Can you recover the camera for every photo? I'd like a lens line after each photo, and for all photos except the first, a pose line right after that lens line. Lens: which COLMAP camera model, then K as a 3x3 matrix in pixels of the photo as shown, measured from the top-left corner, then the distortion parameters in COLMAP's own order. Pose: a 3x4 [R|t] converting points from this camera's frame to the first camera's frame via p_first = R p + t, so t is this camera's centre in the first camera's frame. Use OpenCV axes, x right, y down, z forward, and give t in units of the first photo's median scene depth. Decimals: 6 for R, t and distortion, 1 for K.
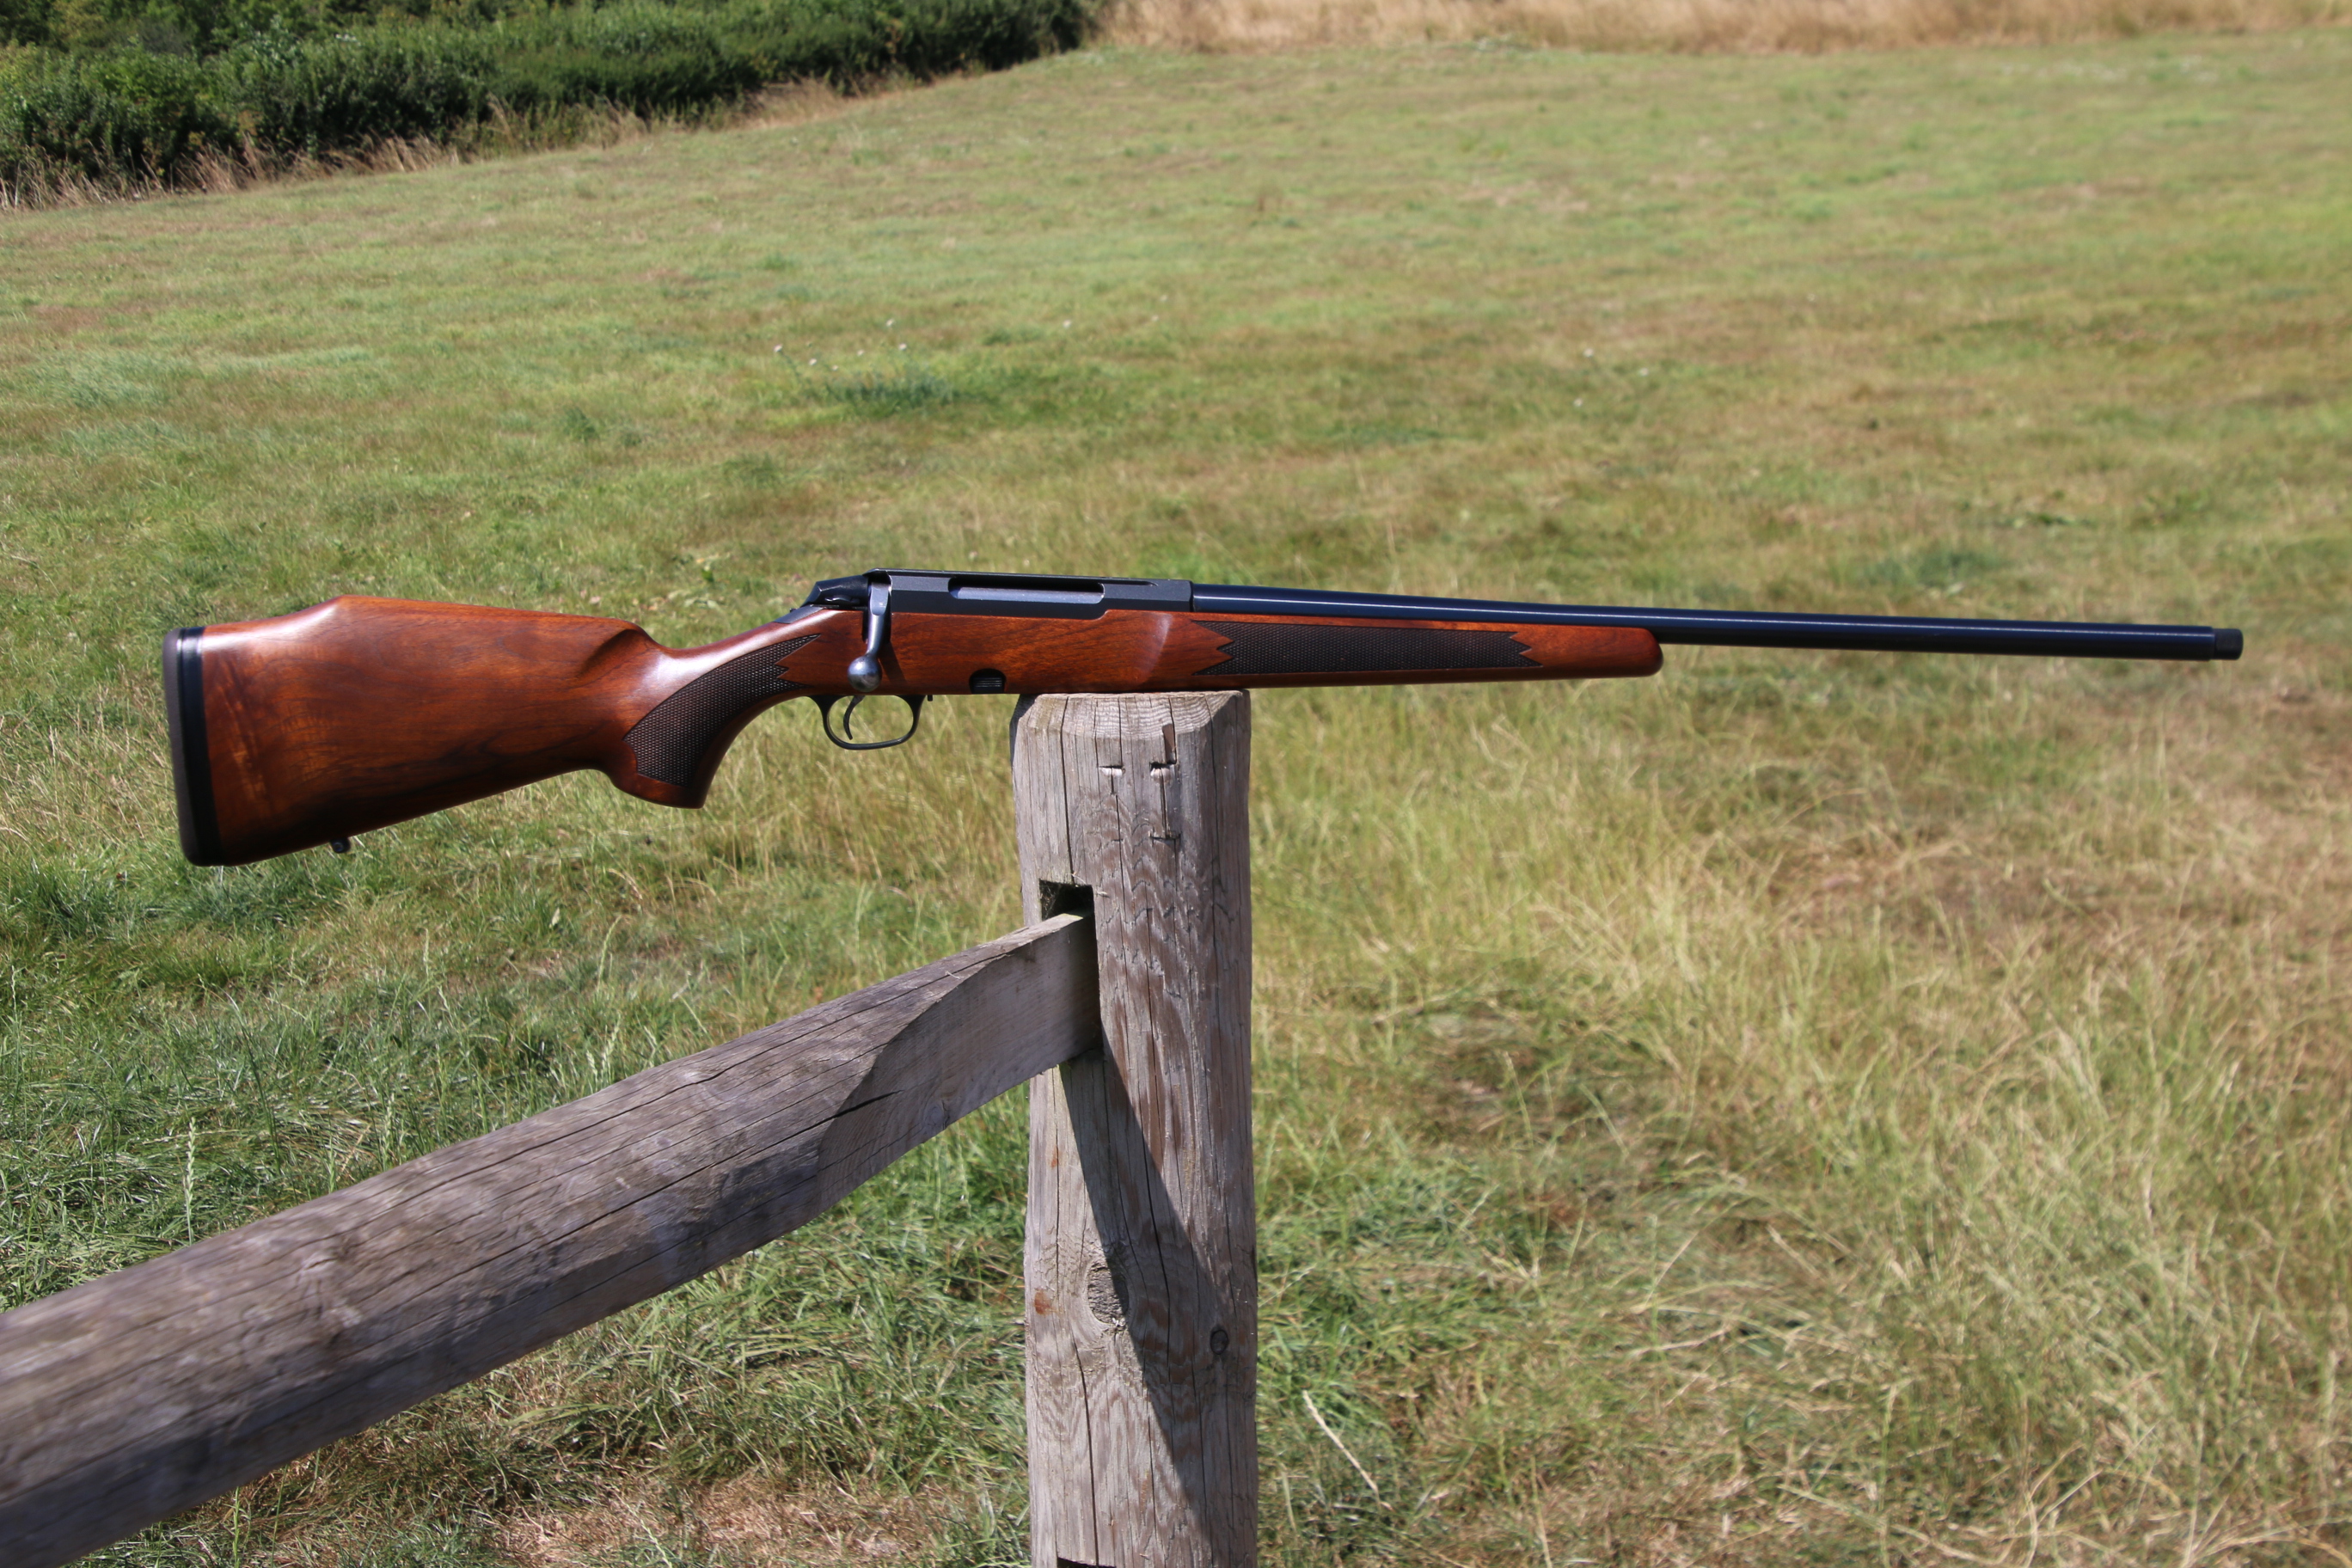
lens RADIAL K [[3599.6, 0, 1254.4], [0, 3599.6, 863.6], [0, 0, 1]] dist [0.154547, 0.609944]
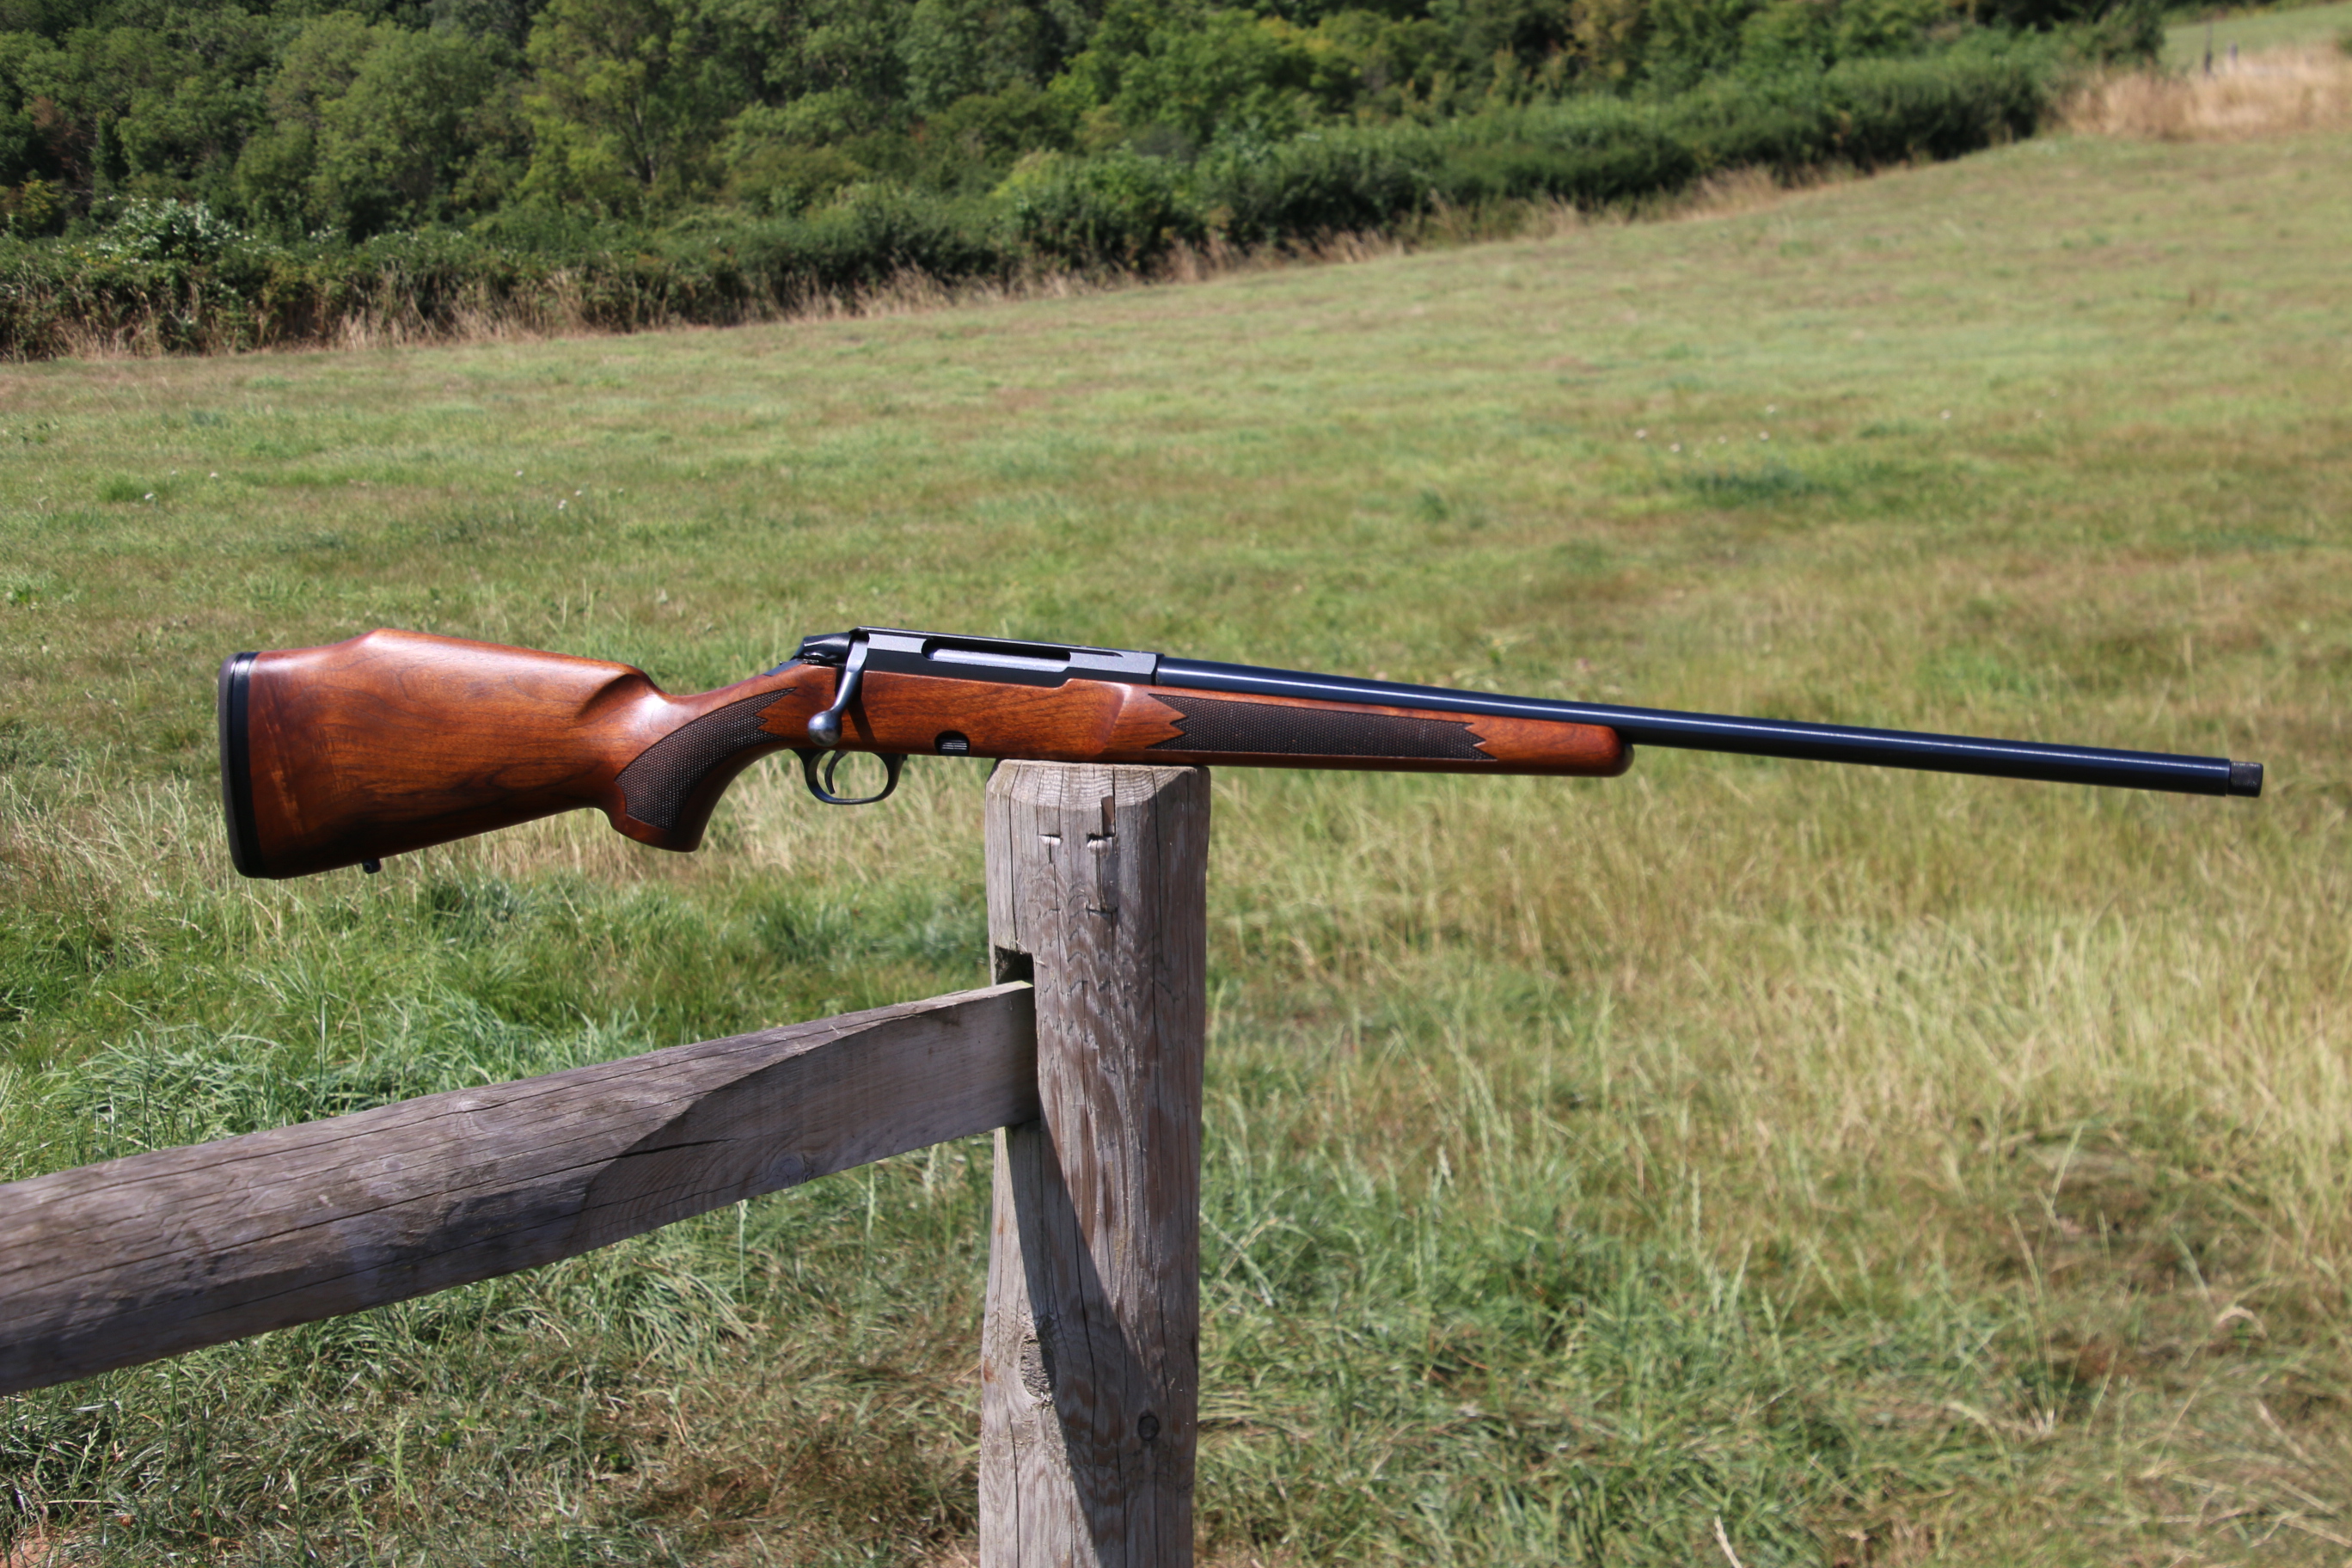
lens RADIAL K [[3610.4, 0, 1271.0], [0, 3610.4, 874.7], [0, 0, 1]] dist [0.157868, 0.505087]
pose [[0.963089, 0.064649, -0.261303, 0.096339], [-0.070414, 0.997436, -0.012750, -0.002631], [0.259809, 0.030679, 0.965172, 0.018500]]
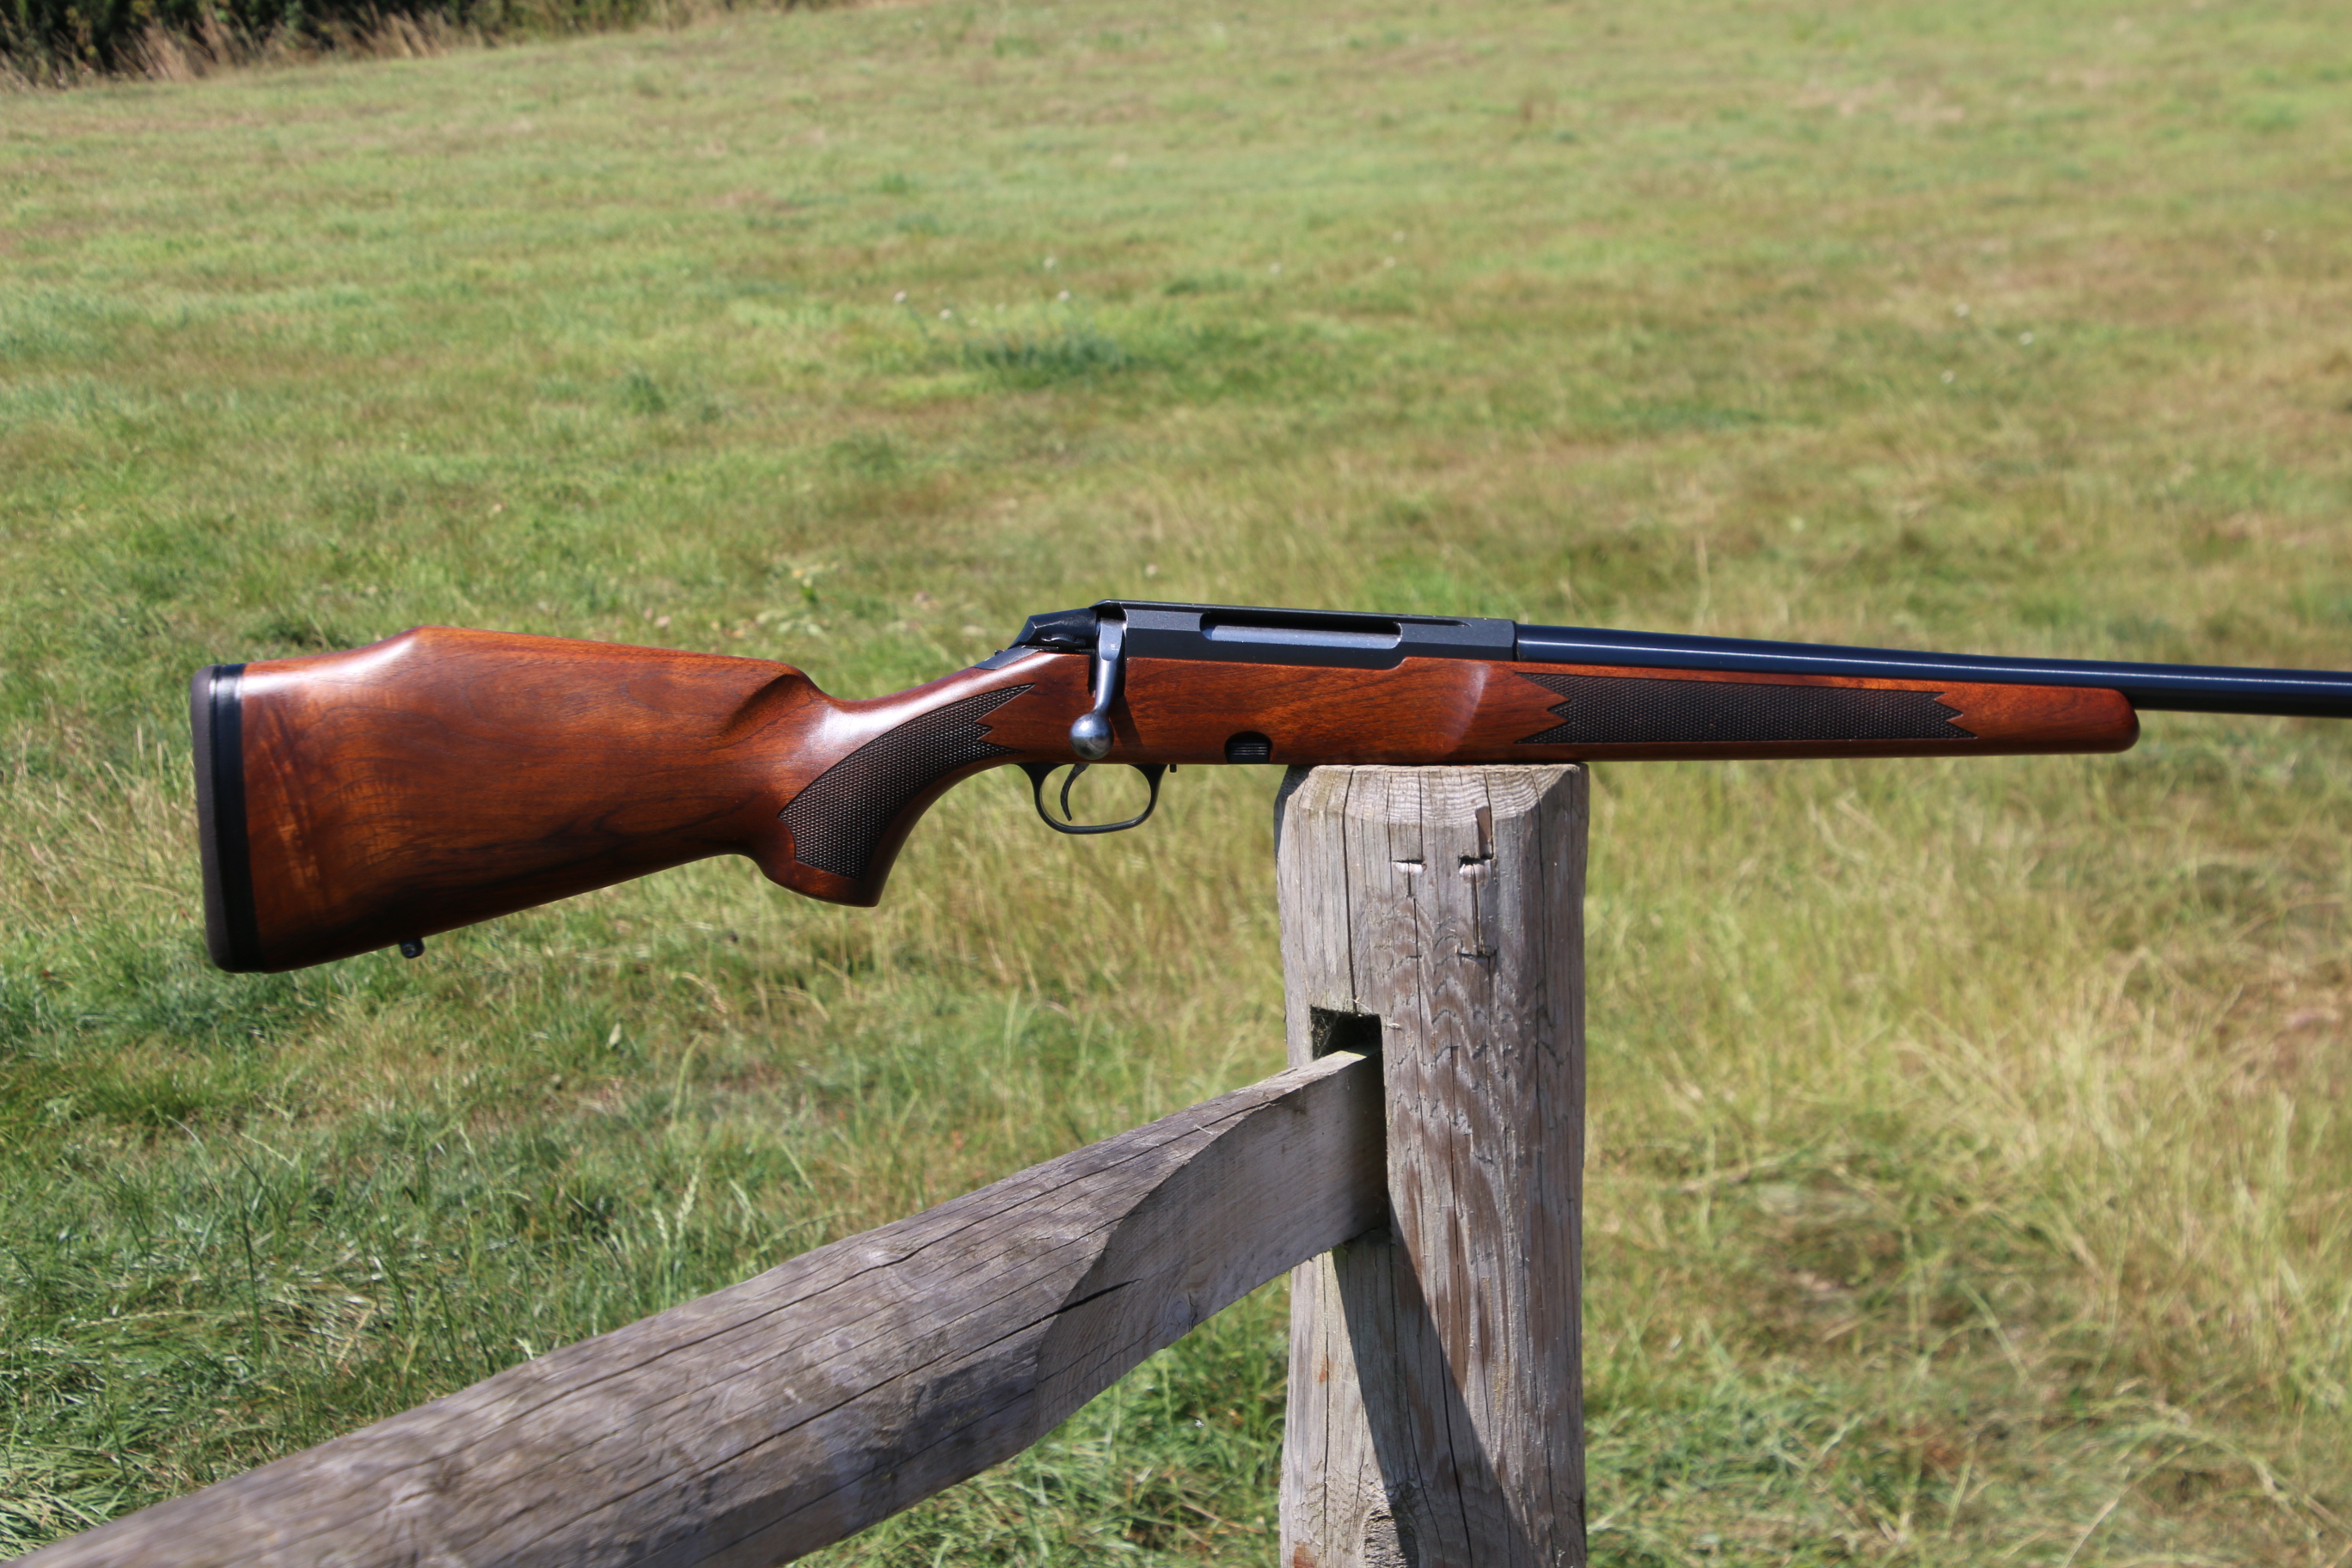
lens RADIAL K [[4709.9, 0, 1293.9], [0, 4709.9, 888.4], [0, 0, 1]] dist [0.373017, 1.263378]
pose [[0.998980, 0.015887, -0.042257, -0.007411], [-0.016644, 0.999706, -0.017629, -0.001013], [0.041964, 0.018314, 0.998951, -0.002092]]
